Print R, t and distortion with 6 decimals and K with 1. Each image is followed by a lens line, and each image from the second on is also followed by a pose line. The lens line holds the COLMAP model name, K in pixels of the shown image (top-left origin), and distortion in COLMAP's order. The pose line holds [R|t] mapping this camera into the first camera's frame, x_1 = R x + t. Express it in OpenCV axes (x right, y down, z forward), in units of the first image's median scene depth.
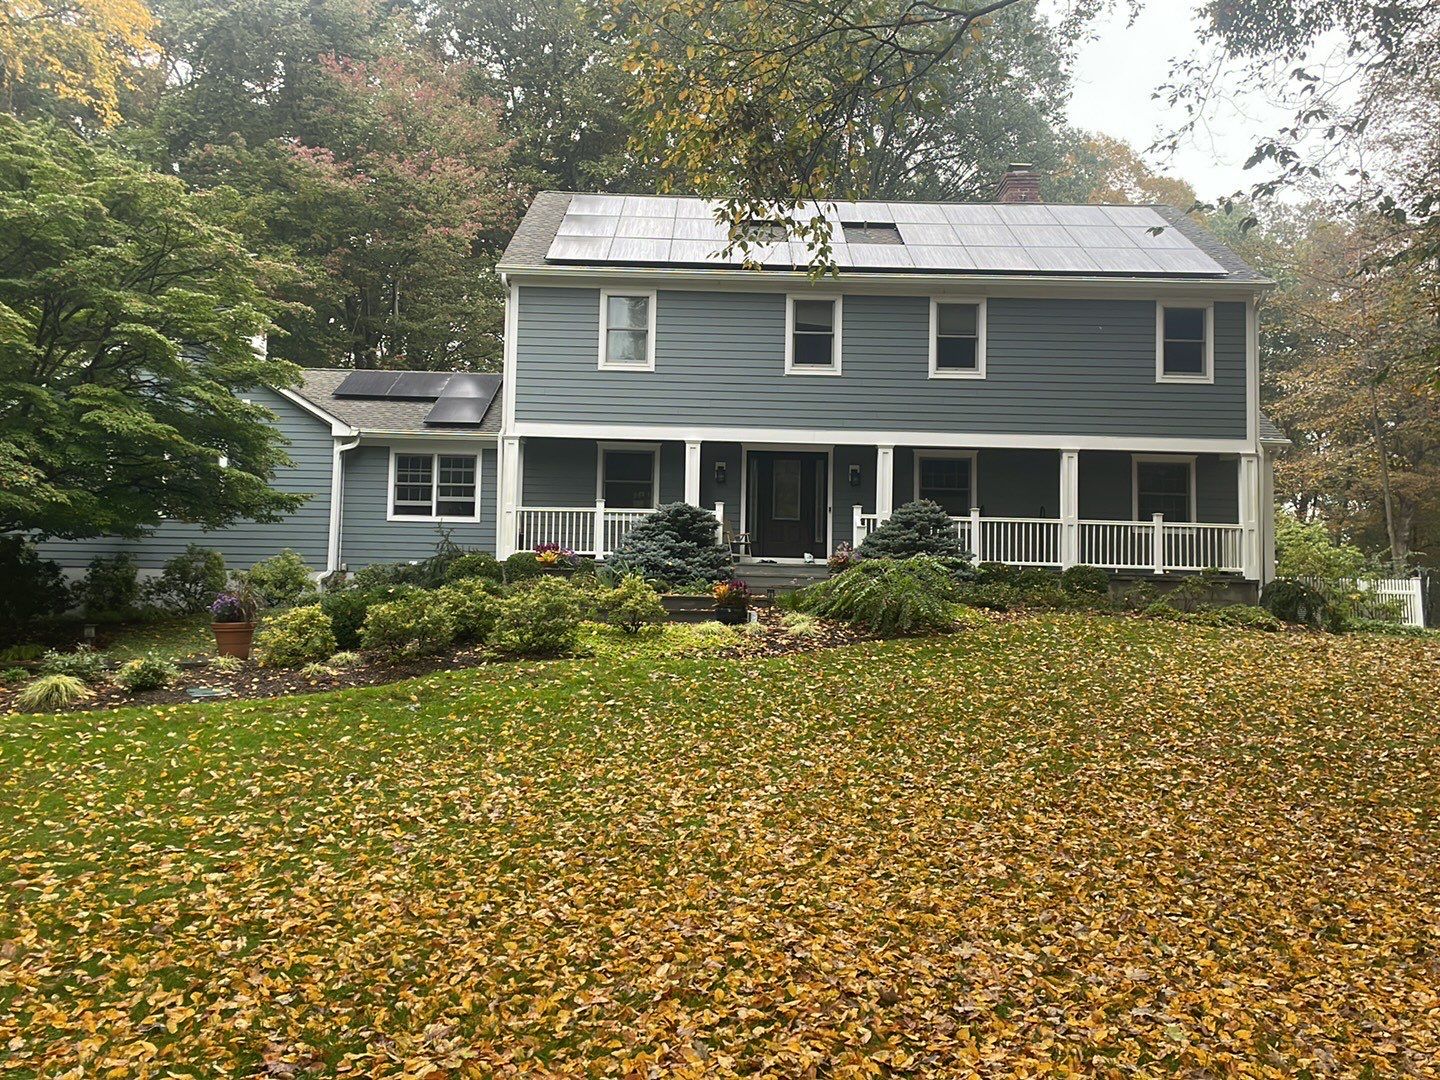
lens RADIAL K [[1375.2, 0, 719.0], [0, 1375.2, 496.3], [0, 0, 1]] dist [0.105411, -0.148862]
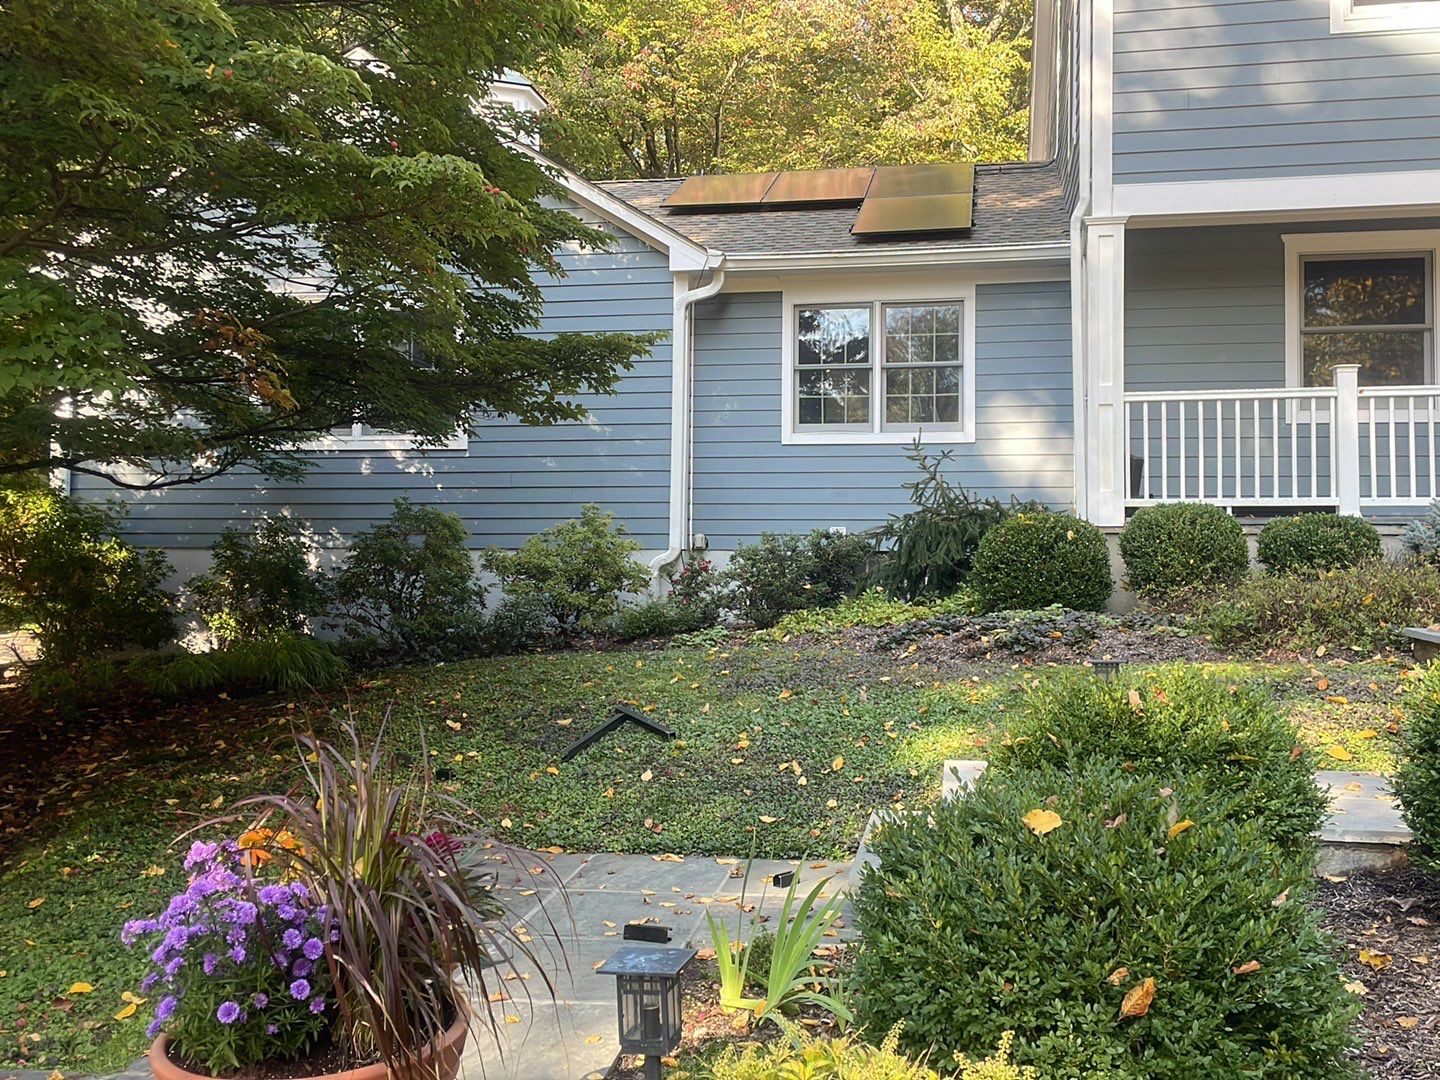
lens RADIAL K [[1354.1, 0, 716.9], [0, 1354.1, 497.2], [0, 0, 1]] dist [0.086101, -0.094466]
pose [[0.979984, -0.022089, -0.197847, -0.250971], [0.029136, 0.999038, 0.032781, 0.029664], [0.196932, -0.037889, 0.979685, 0.786109]]
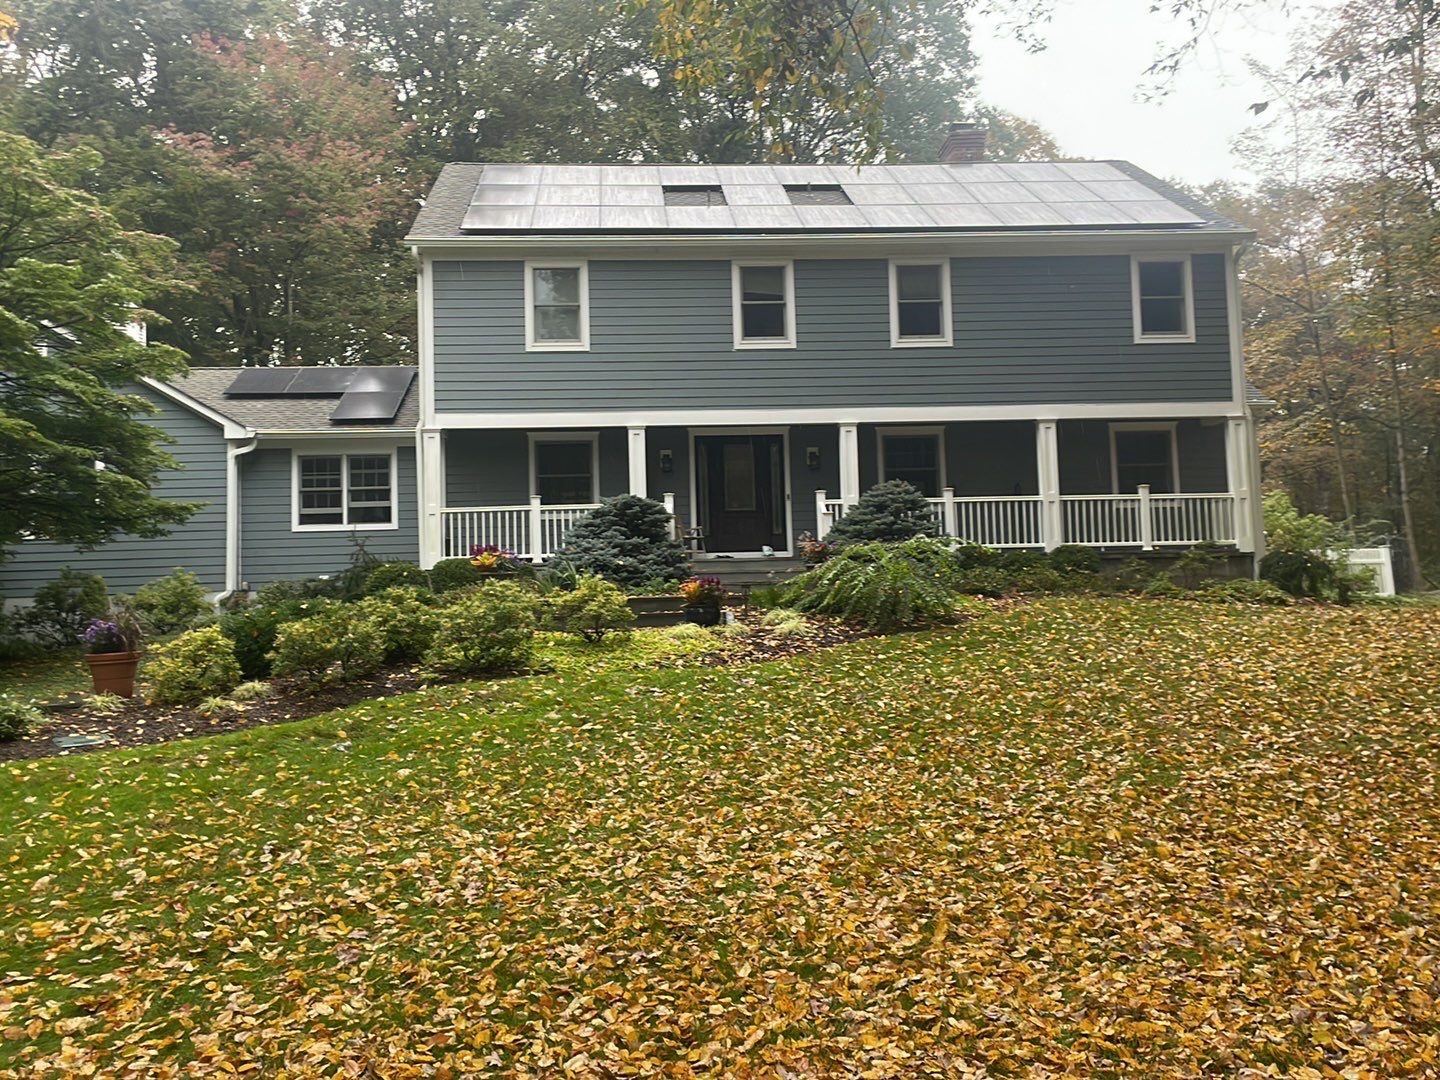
lens RADIAL K [[1352.5, 0, 711.0], [0, 1352.5, 501.0], [0, 0, 1]] dist [0.086319, -0.096236]
pose [[0.996753, -0.042791, 0.068202, -0.044142], [0.043026, 0.999072, -0.001981, 0.016621], [-0.068054, 0.004909, 0.997670, 0.155091]]
